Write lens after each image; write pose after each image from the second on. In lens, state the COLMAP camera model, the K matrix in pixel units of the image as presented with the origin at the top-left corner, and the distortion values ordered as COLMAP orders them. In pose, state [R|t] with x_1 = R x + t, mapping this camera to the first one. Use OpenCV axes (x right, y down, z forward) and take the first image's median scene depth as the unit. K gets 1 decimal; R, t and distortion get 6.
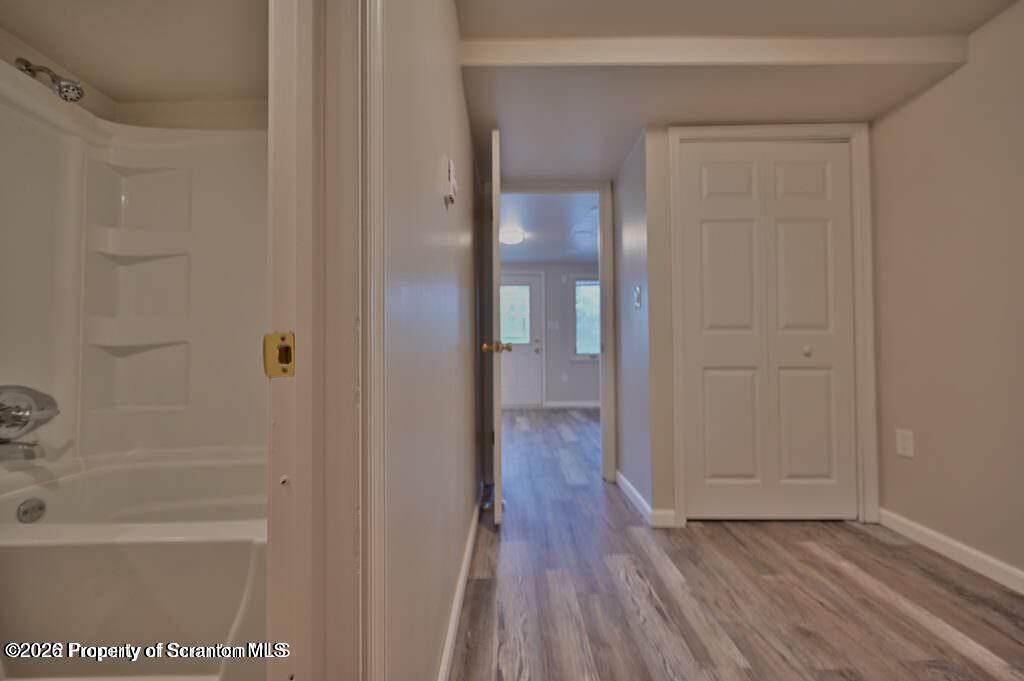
lens RADIAL K [[403.6, 0, 515.7], [0, 403.6, 340.6], [0, 0, 1]] dist [-0.000735, 0.000210]
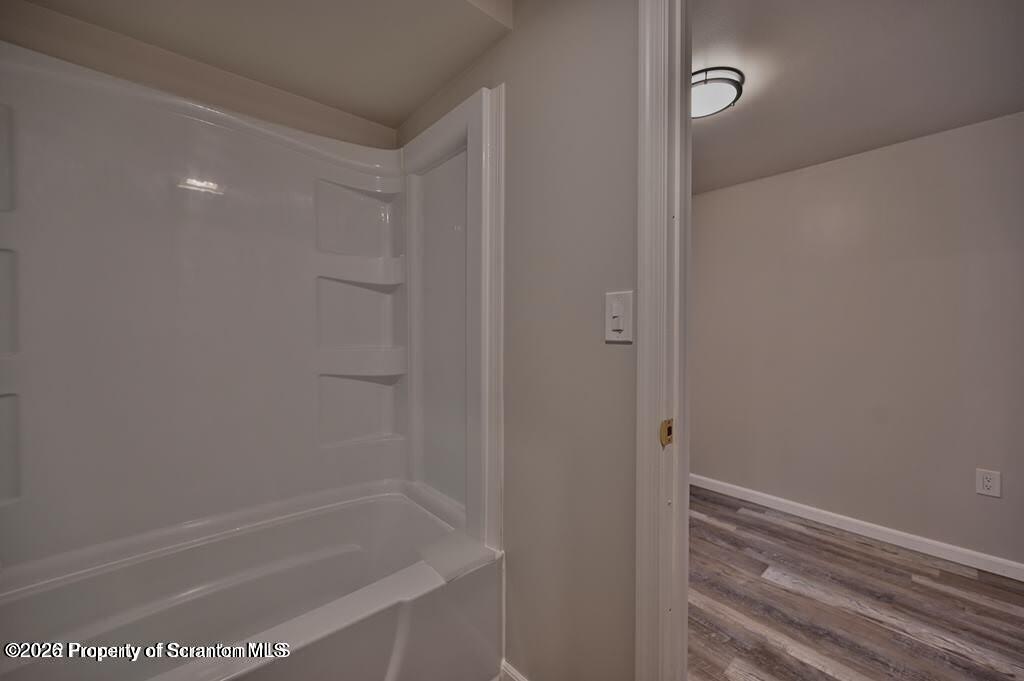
lens RADIAL K [[403.6, 0, 511.9], [0, 403.6, 341.6], [0, 0, 1]] dist [-0.000735, 0.000210]
pose [[0.759962, -0.000852, 0.649967, -0.657840], [-0.020720, 0.999459, 0.025536, -0.113602], [-0.649637, -0.032874, 0.759533, 0.039464]]
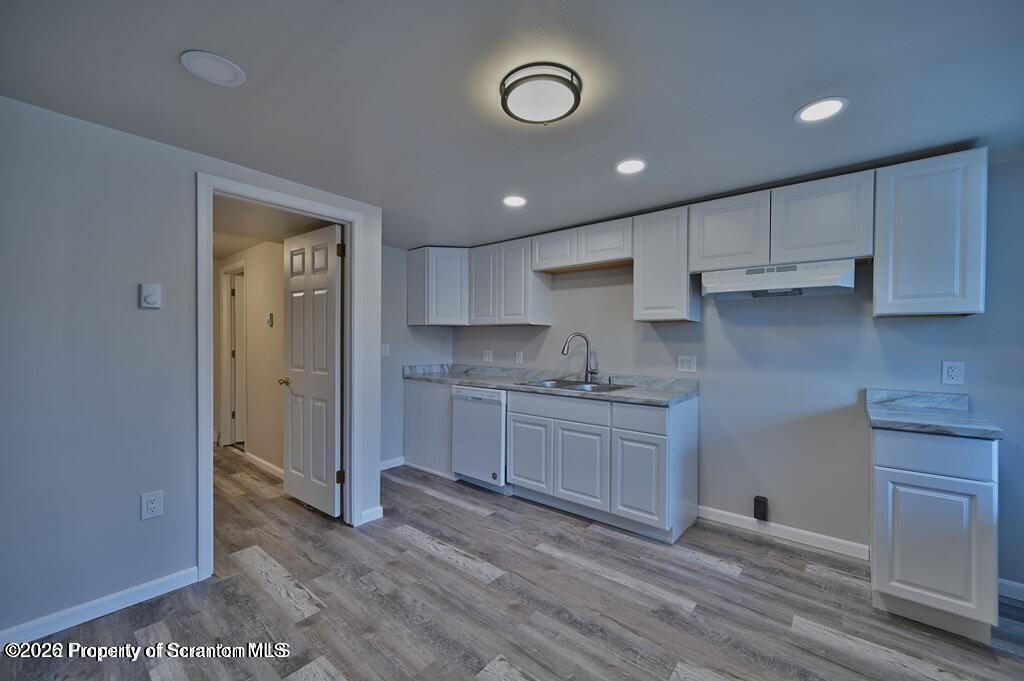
lens RADIAL K [[403.6, 0, 515.0], [0, 403.6, 345.4], [0, 0, 1]] dist [-0.000735, 0.000210]
pose [[-0.650302, 0.014773, -0.759532, 0.656205], [0.011434, 0.999888, 0.009659, -0.139530], [0.759590, -0.002403, -0.650398, 3.061626]]
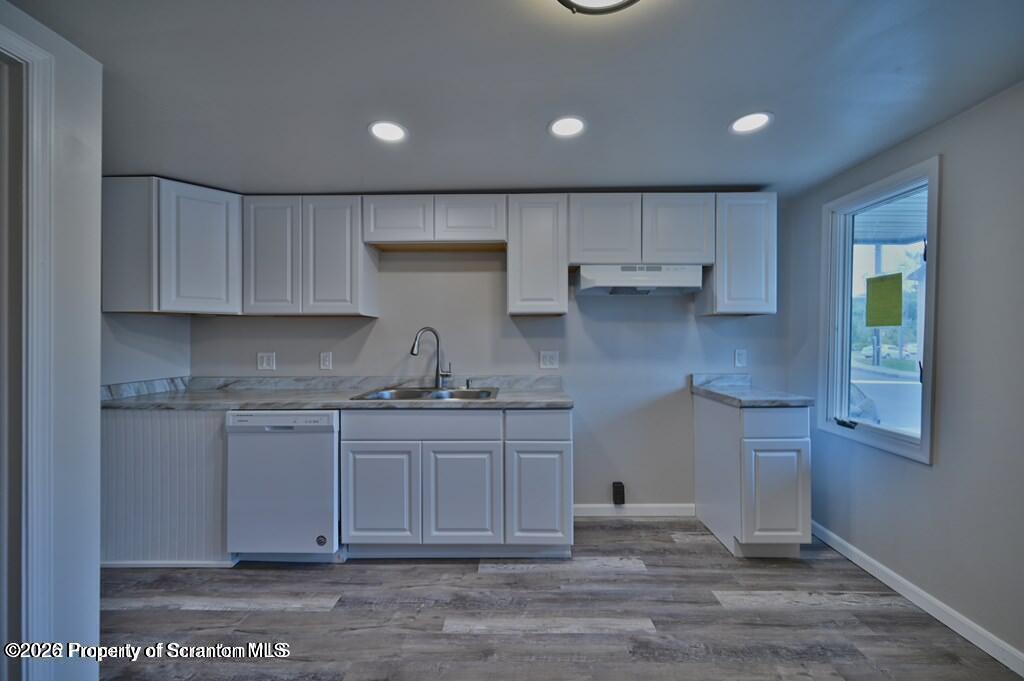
lens RADIAL K [[403.6, 0, 512.8], [0, 403.6, 338.3], [0, 0, 1]] dist [-0.000735, 0.000210]
pose [[-0.033786, 0.011211, -0.999366, 0.530667], [0.018831, 0.999767, 0.010579, -0.144035], [0.999252, -0.018462, -0.033989, 2.436515]]
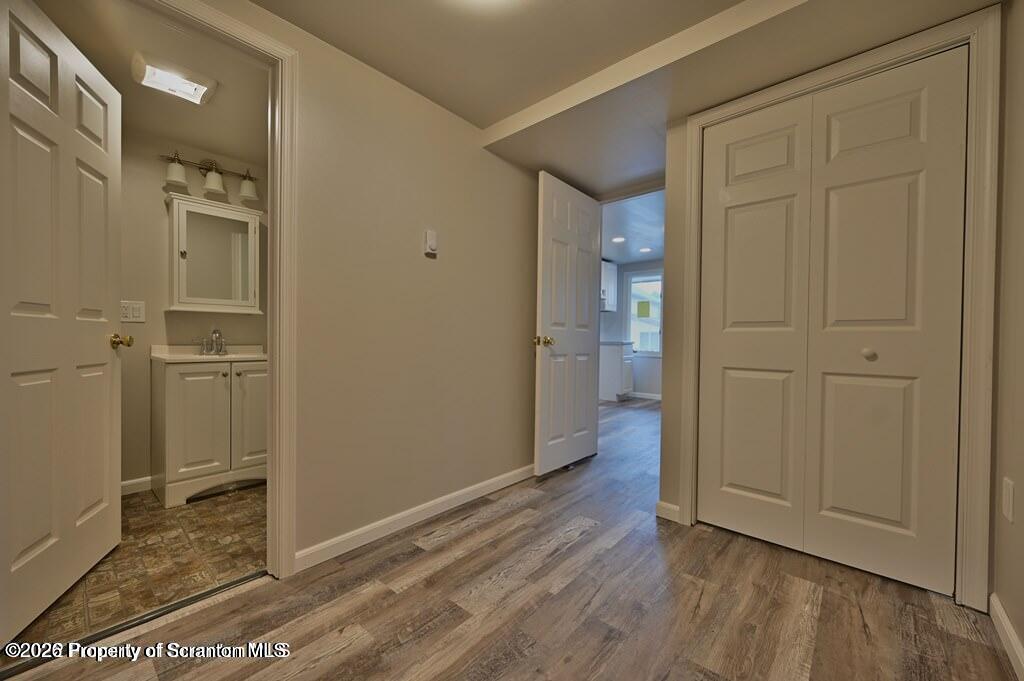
lens RADIAL K [[403.6, 0, 515.3], [0, 403.6, 342.5], [0, 0, 1]] dist [-0.000735, 0.000210]
pose [[0.744052, 0.020531, -0.667806, 0.871703], [-0.002957, 0.999619, 0.027437, -0.016369], [0.668115, -0.018439, 0.743829, -0.015212]]
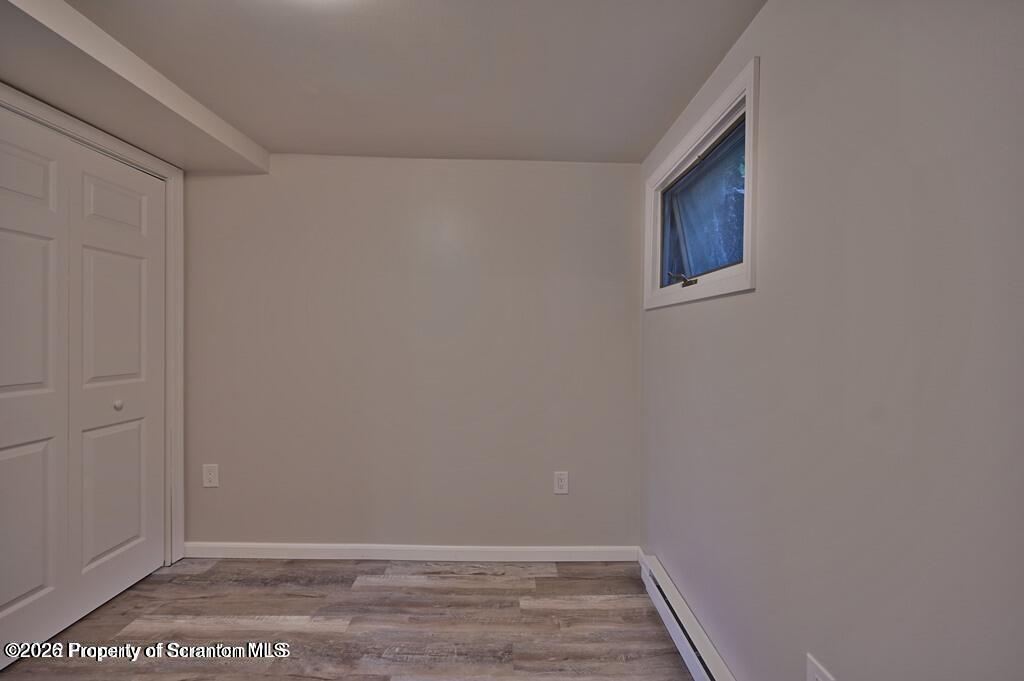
lens RADIAL K [[403.6, 0, 517.2], [0, 403.6, 338.8], [0, 0, 1]] dist [-0.000735, 0.000210]
pose [[-0.013319, -0.002638, 0.999908, -0.189594], [-0.028949, 0.999578, 0.002251, -0.169194], [-0.999492, -0.028916, -0.013389, 0.184427]]
